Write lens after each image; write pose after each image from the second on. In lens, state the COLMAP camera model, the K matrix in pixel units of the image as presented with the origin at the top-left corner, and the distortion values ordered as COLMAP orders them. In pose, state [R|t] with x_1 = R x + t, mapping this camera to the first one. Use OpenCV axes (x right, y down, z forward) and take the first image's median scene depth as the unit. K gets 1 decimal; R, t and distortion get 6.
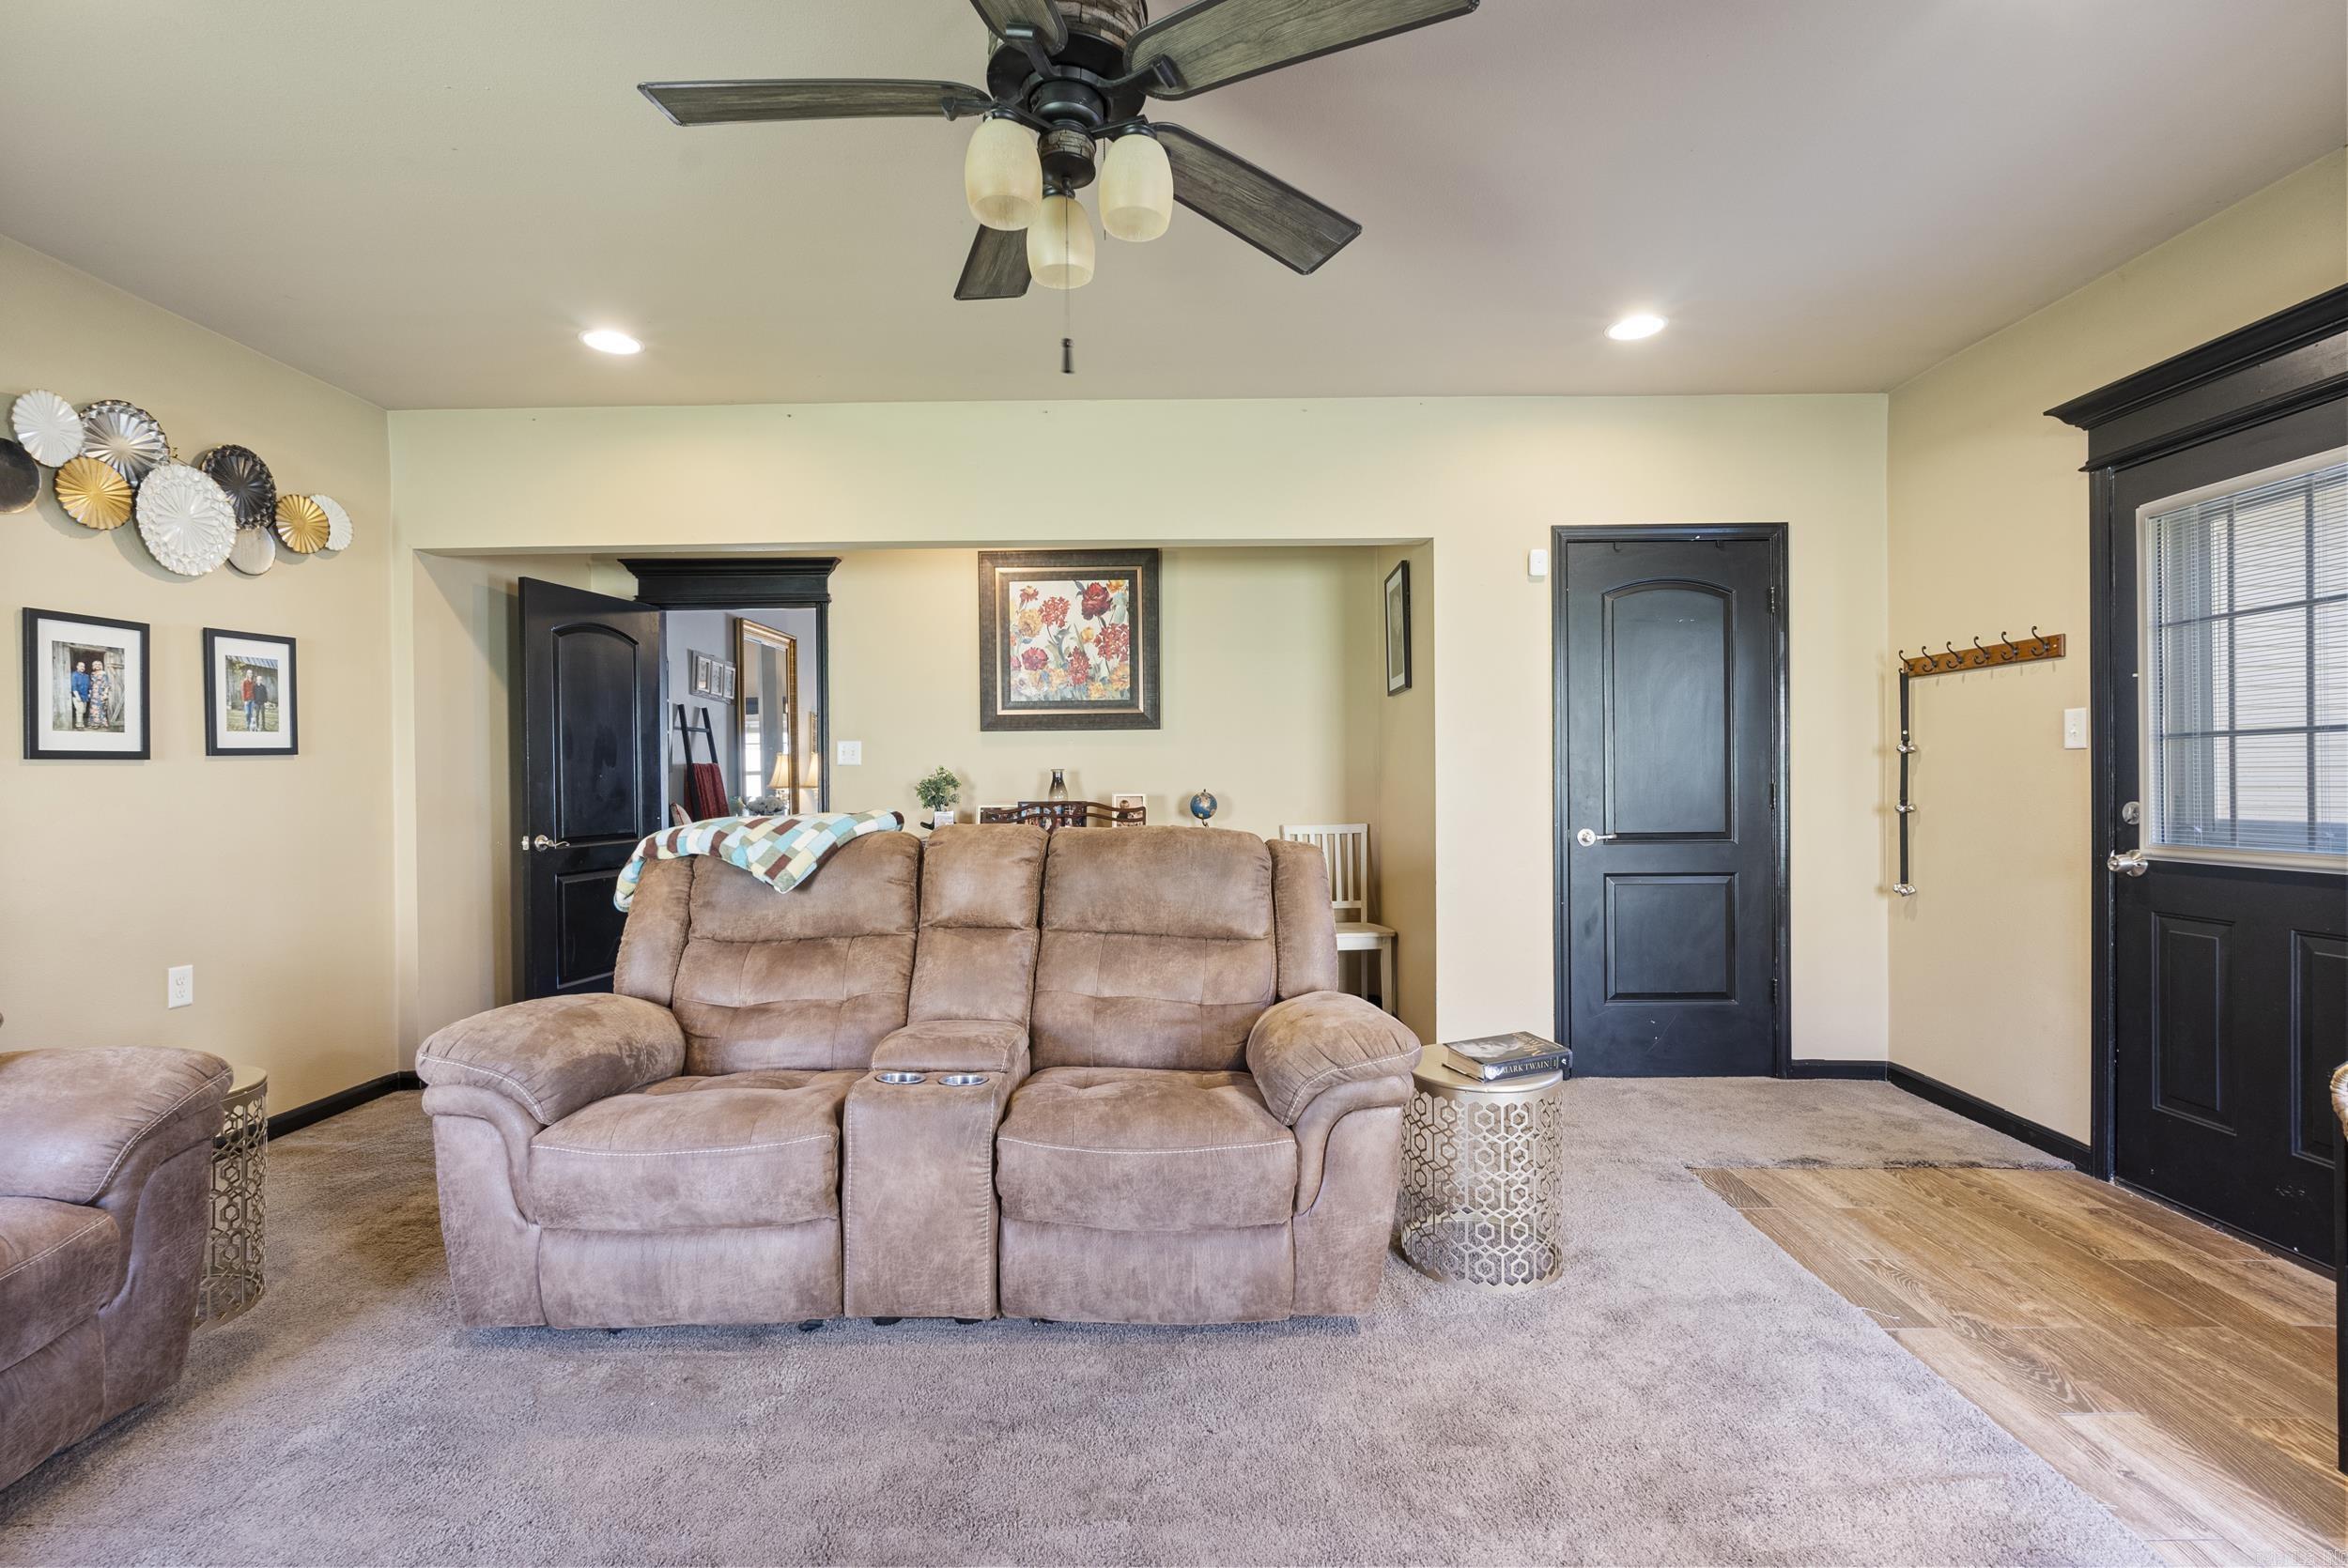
lens RADIAL K [[1034.3, 0, 1174.0], [0, 1034.3, 784.0], [0, 0, 1]] dist [-0.006675, 0.000494]
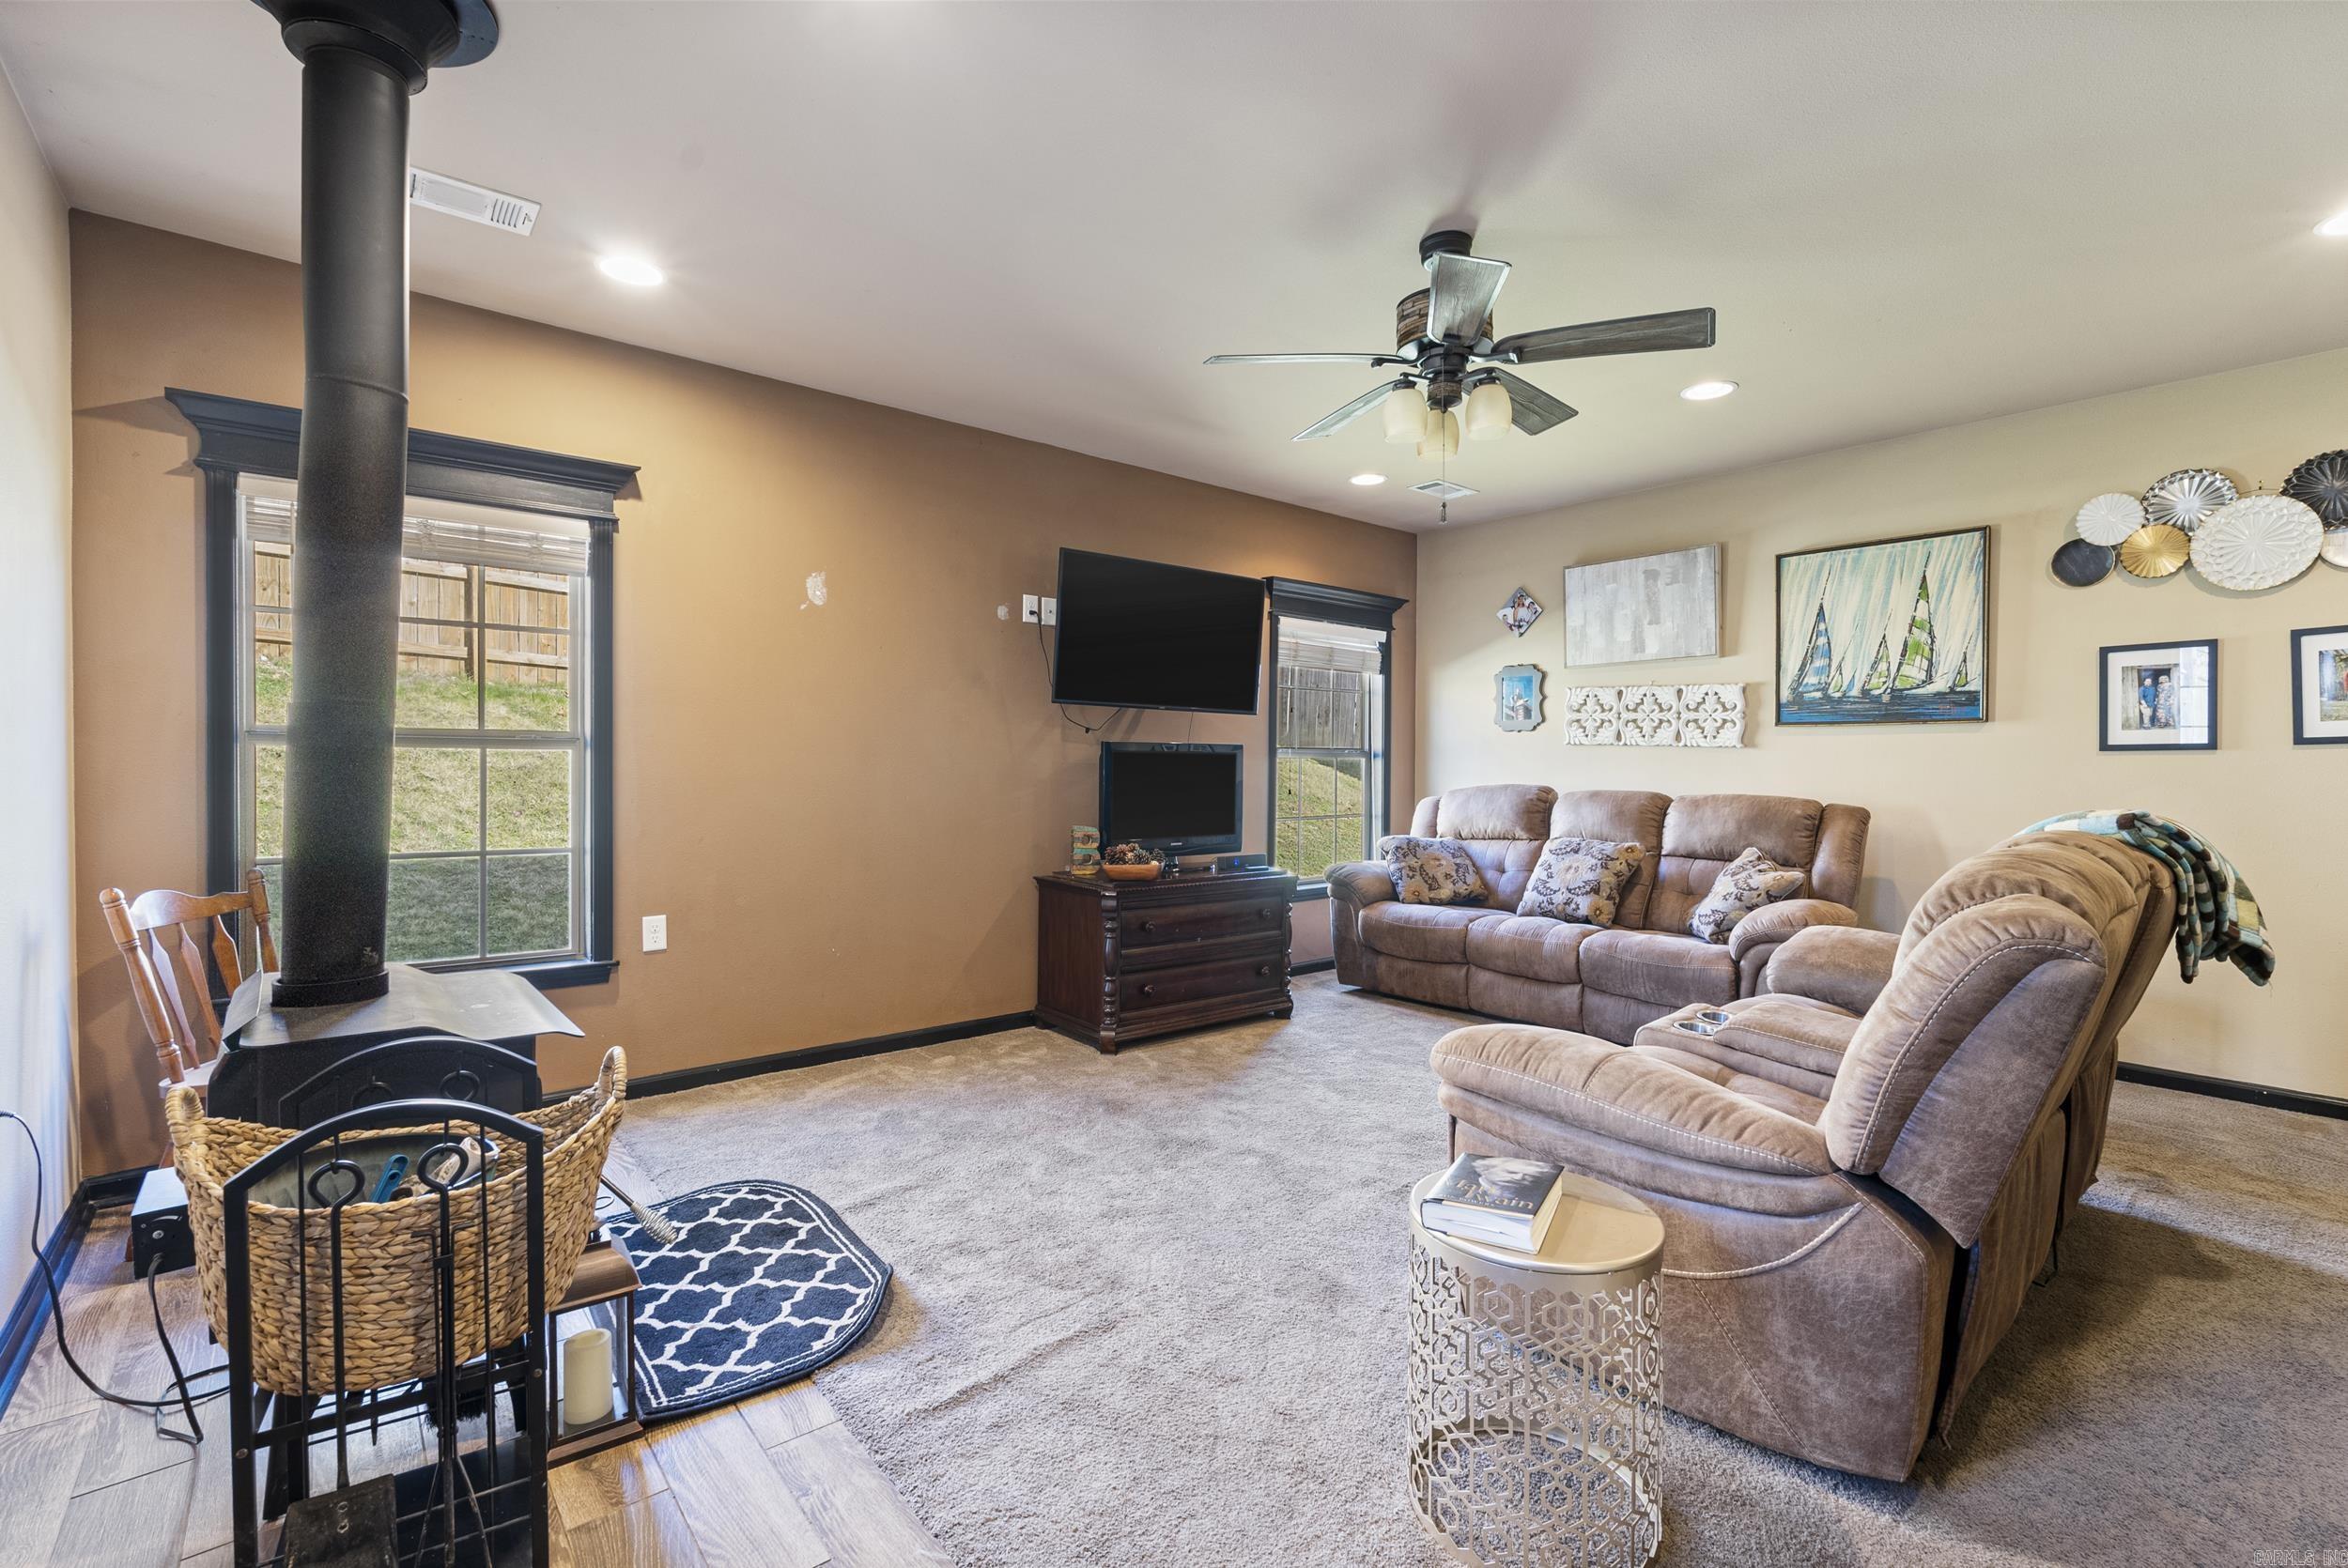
lens RADIAL K [[1044.5, 0, 1173.1], [0, 1044.5, 778.7], [0, 0, 1]] dist [-0.006189, 0.000422]
pose [[-0.759788, 0.015126, -0.649995, 0.757048], [-0.002824, 0.999643, 0.026564, -0.017941], [0.650164, 0.022018, -0.759474, 1.129521]]
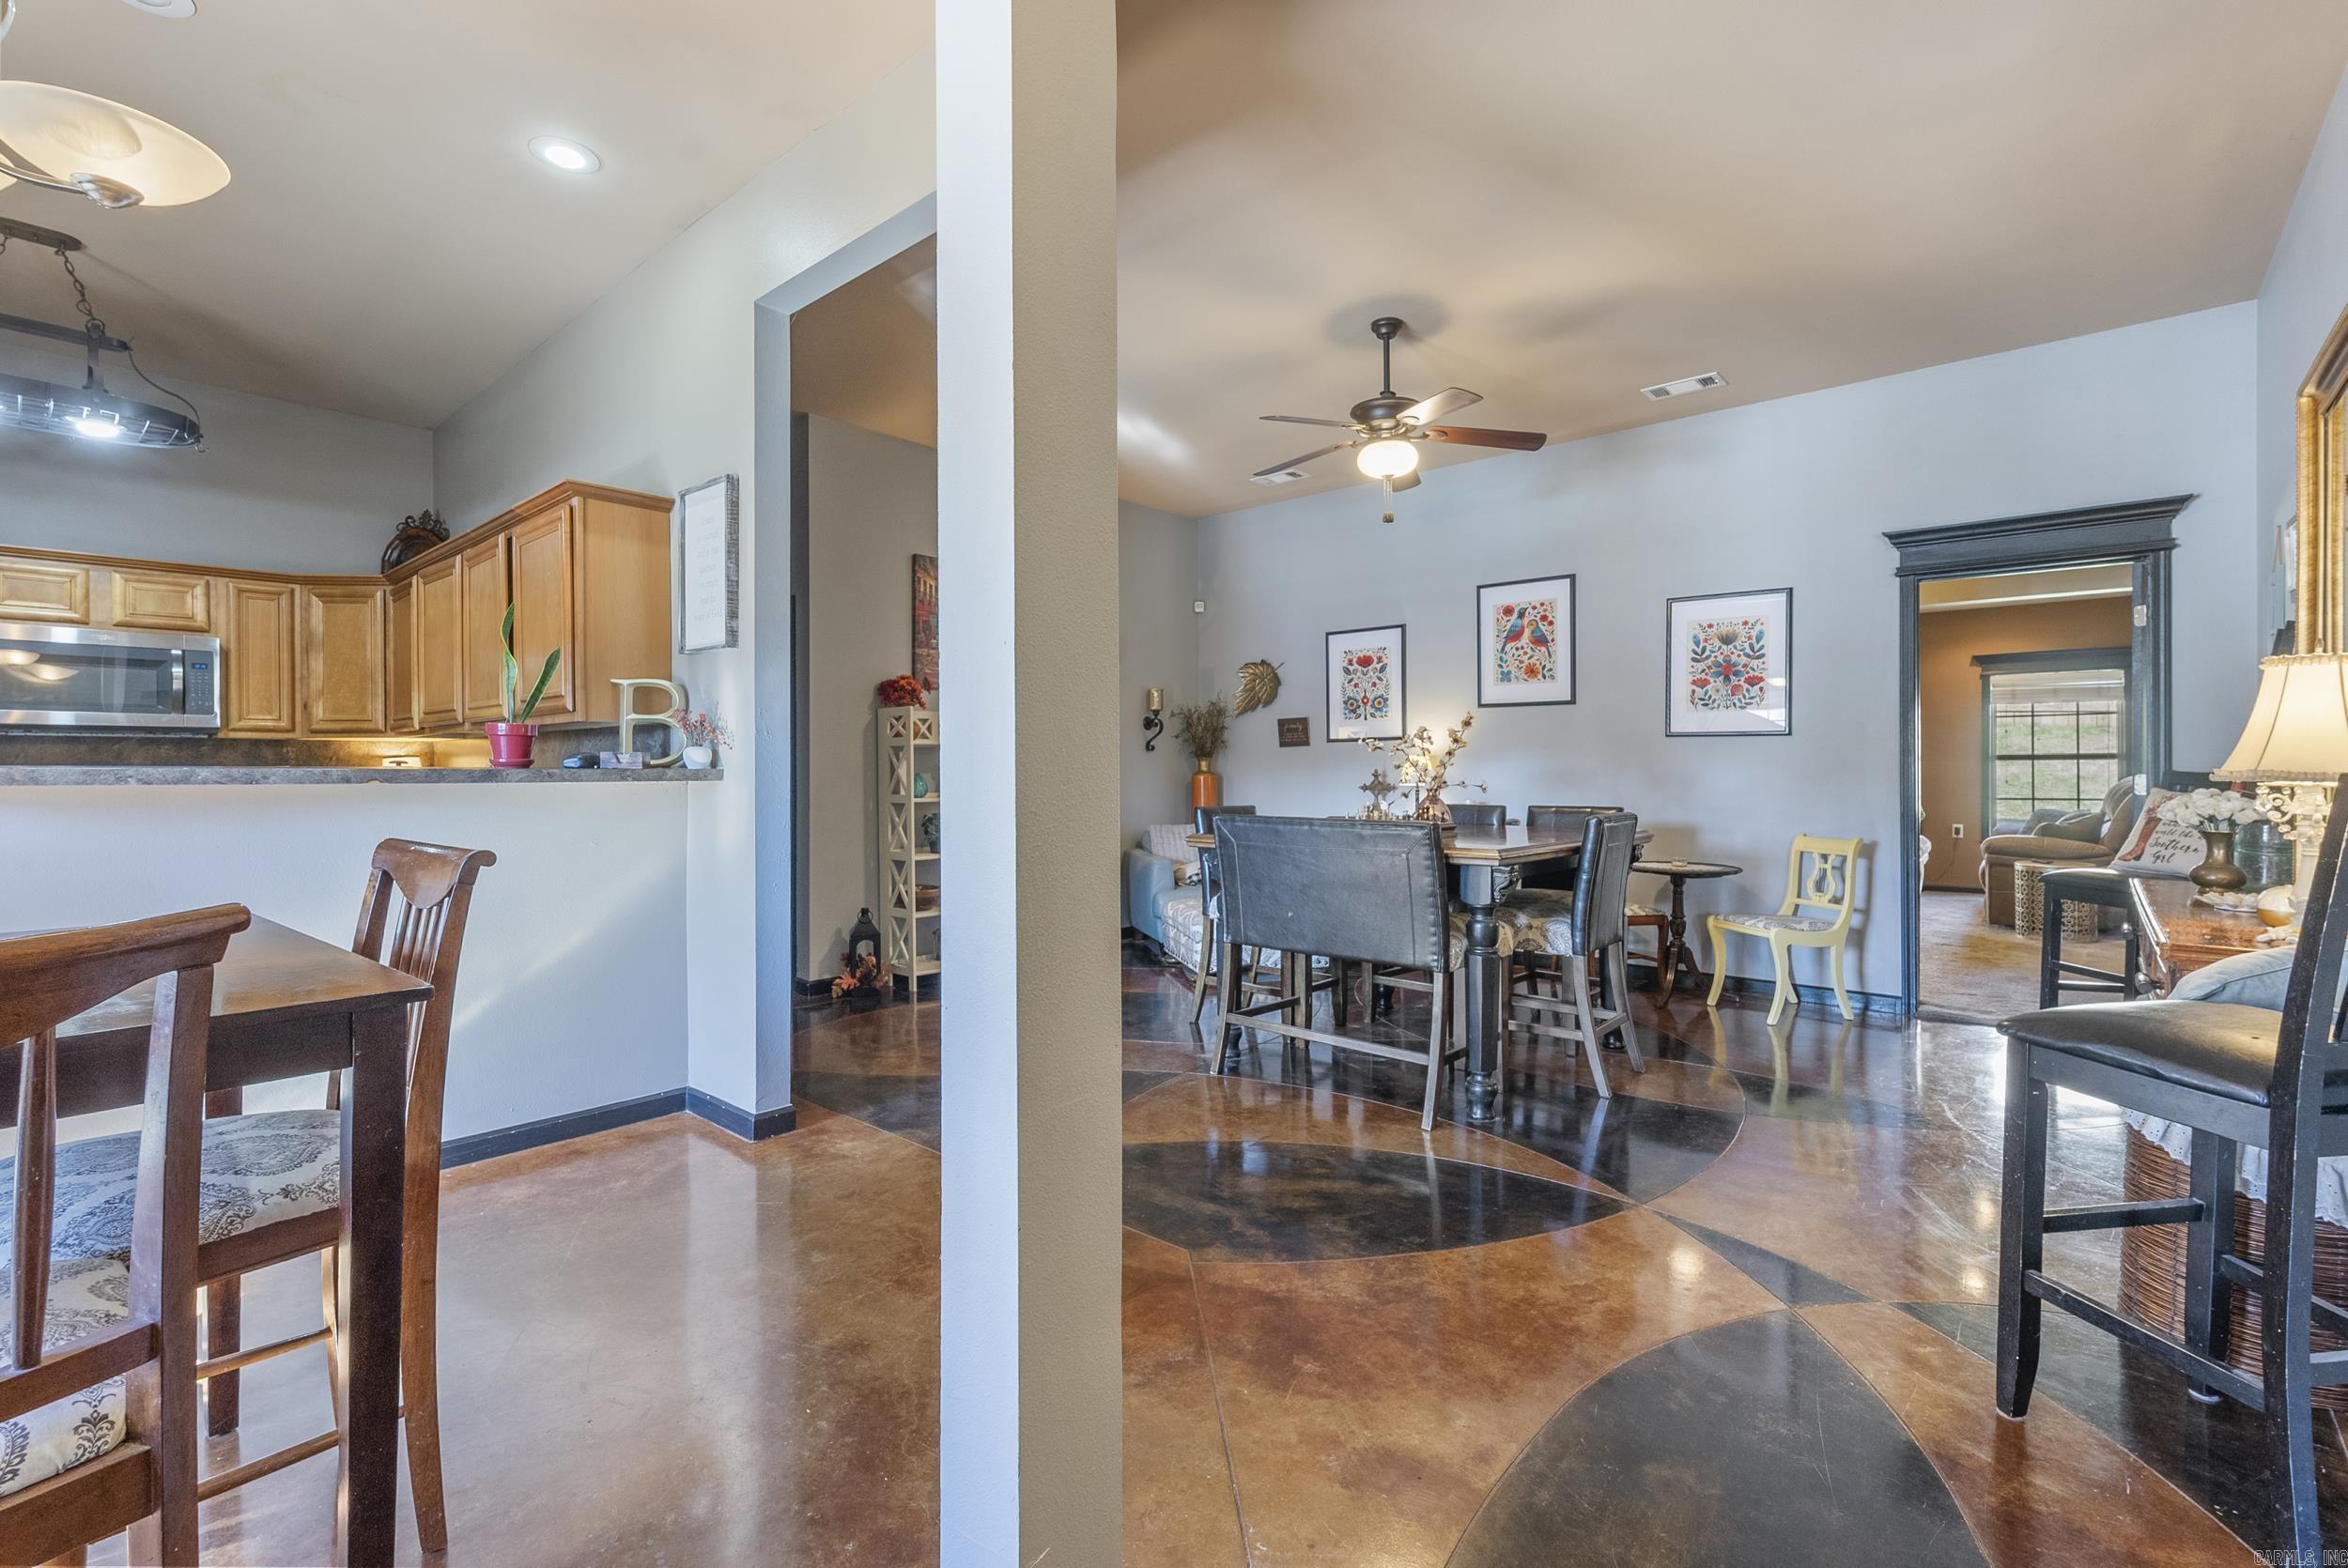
lens RADIAL K [[1037.0, 0, 1175.9], [0, 1037.0, 770.5], [0, 0, 1]] dist [-0.002616, -0.000101]
pose [[-0.759818, 0.011949, 0.650027, -0.770281], [0.012216, 0.999917, -0.004103, 0.004740], [-0.650022, 0.004823, -0.759900, 3.796212]]
